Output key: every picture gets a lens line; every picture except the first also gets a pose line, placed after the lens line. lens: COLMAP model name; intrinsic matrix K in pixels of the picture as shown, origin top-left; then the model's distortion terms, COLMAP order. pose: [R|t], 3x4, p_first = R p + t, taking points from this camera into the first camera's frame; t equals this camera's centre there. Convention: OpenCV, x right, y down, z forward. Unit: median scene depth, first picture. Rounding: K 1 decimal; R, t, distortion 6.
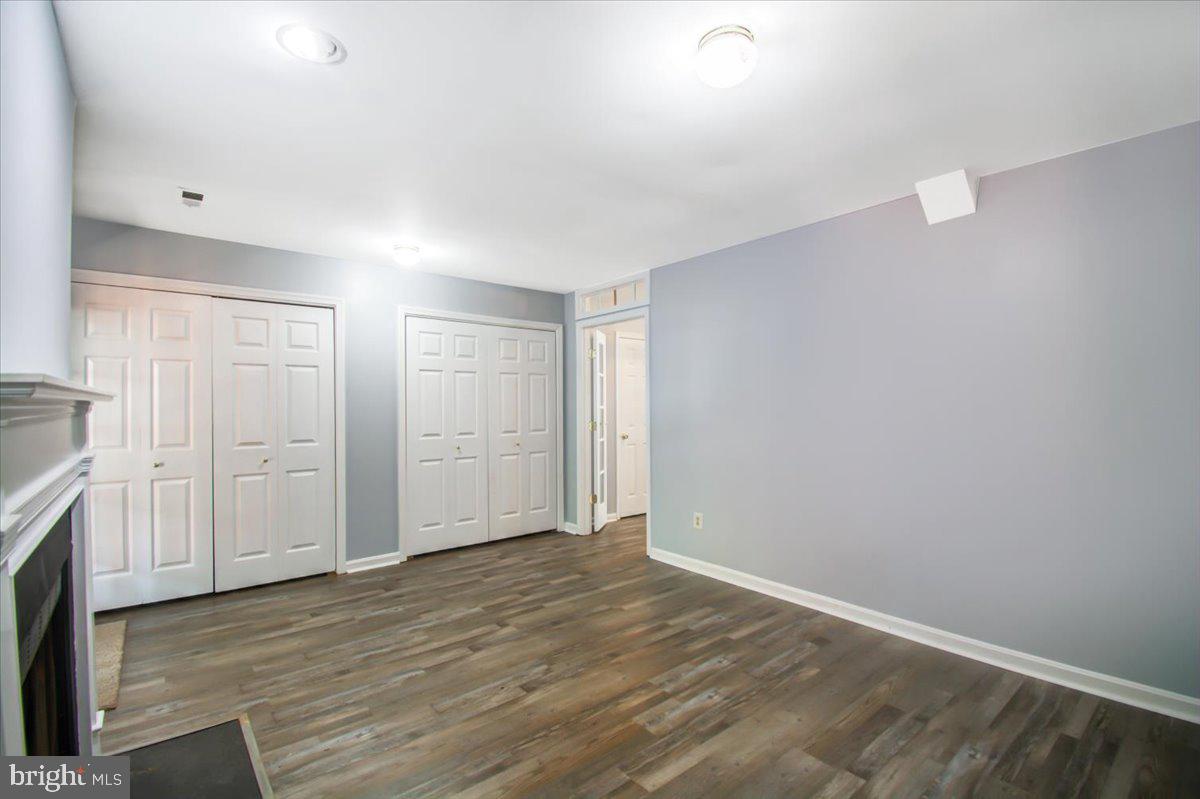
lens RADIAL K [[532.8, 0, 610.3], [0, 532.8, 404.1], [0, 0, 1]] dist [0.007415, -0.017712]
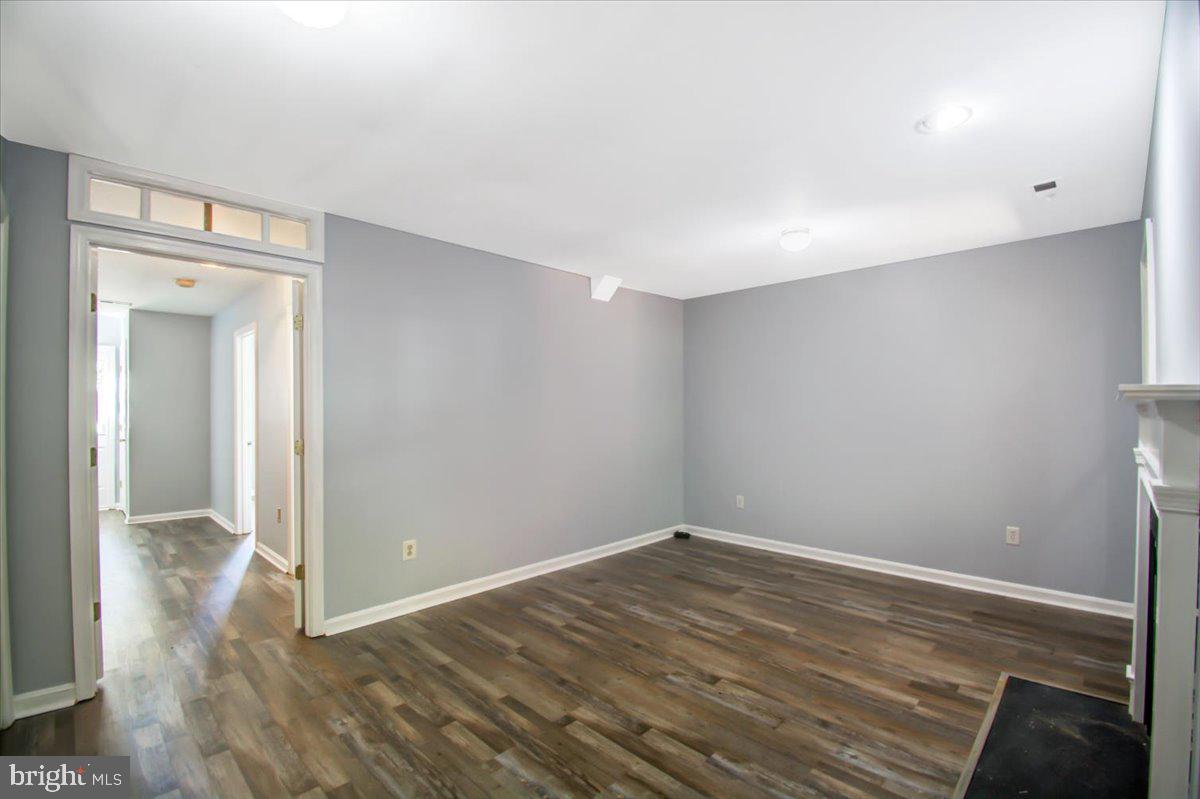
lens RADIAL K [[532.8, 0, 610.3], [0, 532.8, 404.1], [0, 0, 1]] dist [0.007415, -0.017712]
pose [[-0.101953, 0.009896, 0.994740, -0.811527], [0.003663, 0.999947, -0.009572, 0.001502], [-0.994782, 0.002667, -0.101984, 0.900440]]
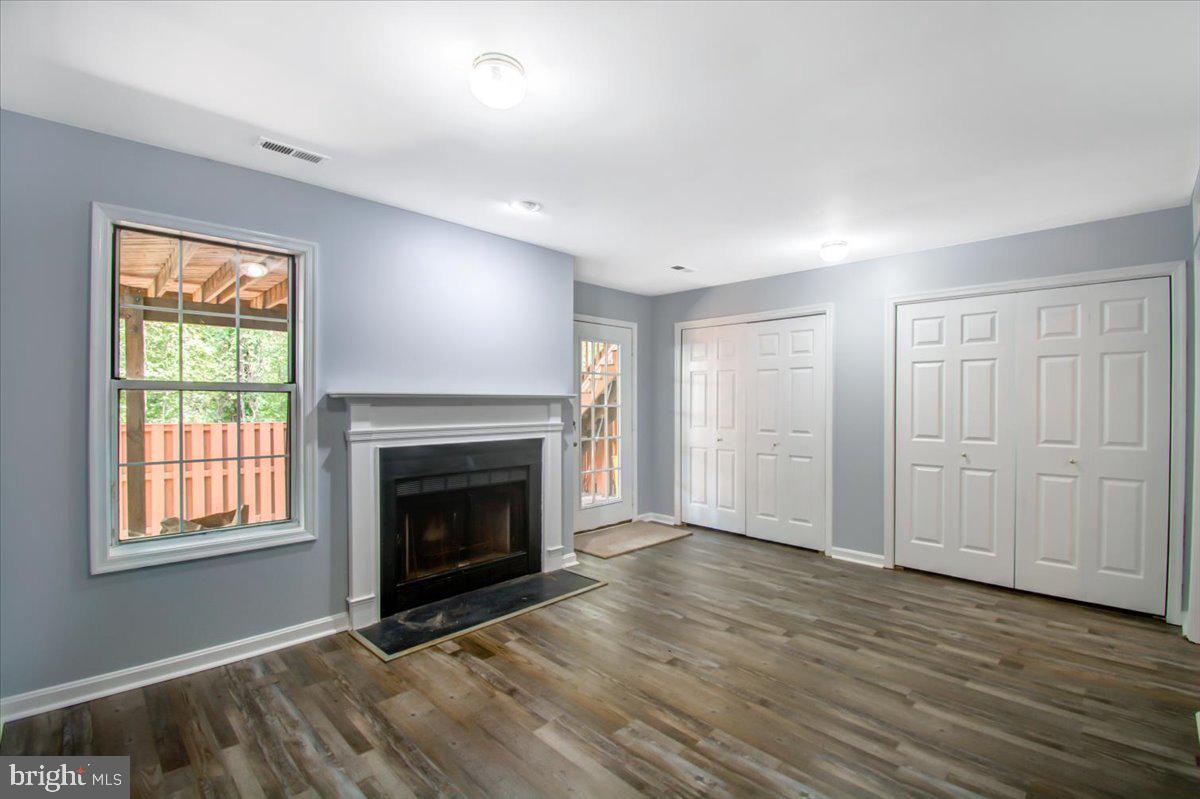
lens RADIAL K [[532.8, 0, 610.3], [0, 532.8, 404.1], [0, 0, 1]] dist [0.007415, -0.017712]
pose [[0.086509, 0.007171, -0.996225, 0.626058], [-0.003668, 0.999970, 0.006880, 0.002115], [0.996244, 0.003059, 0.086533, 0.535936]]
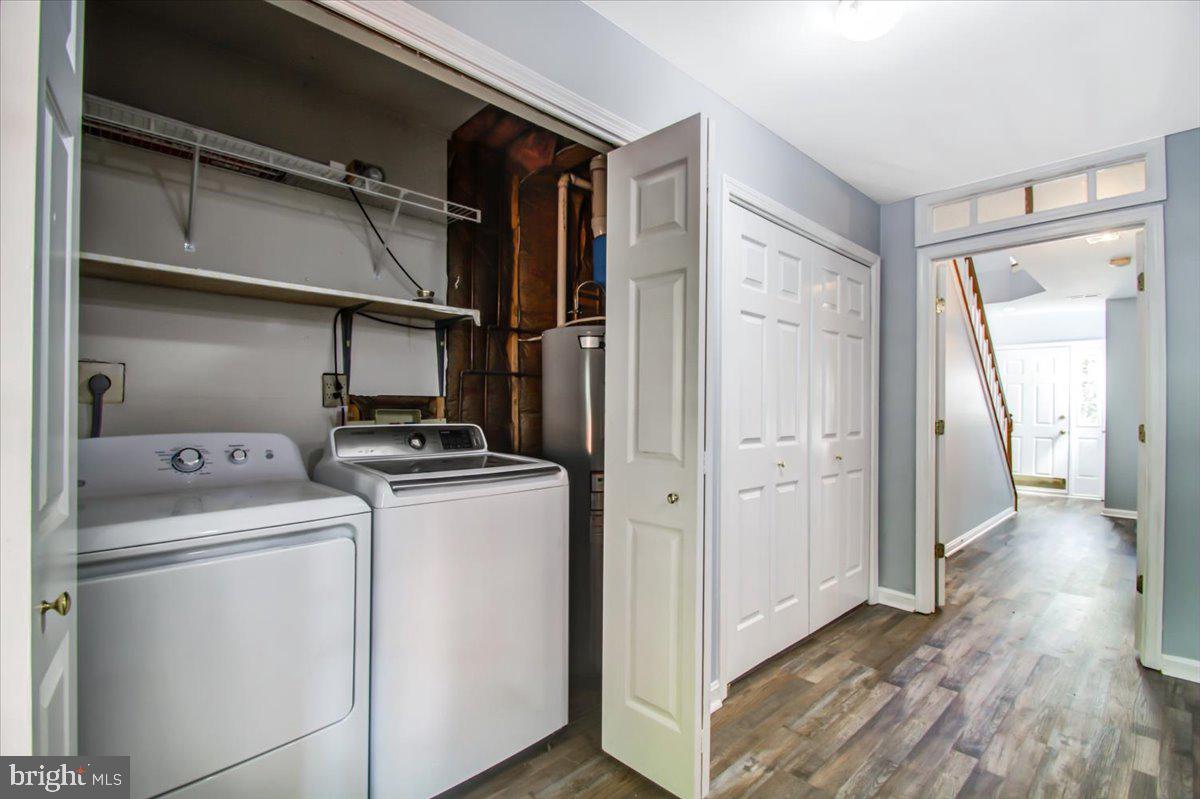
lens RADIAL K [[538.0, 0, 600.0], [0, 538.0, 404.3], [0, 0, 1]] dist [0.017513, -0.022589]
pose [[0.999192, 0.013350, 0.037904, -0.650438], [-0.013113, 0.999893, -0.006507, 0.037158], [-0.037987, 0.006005, 0.999260, 0.630631]]
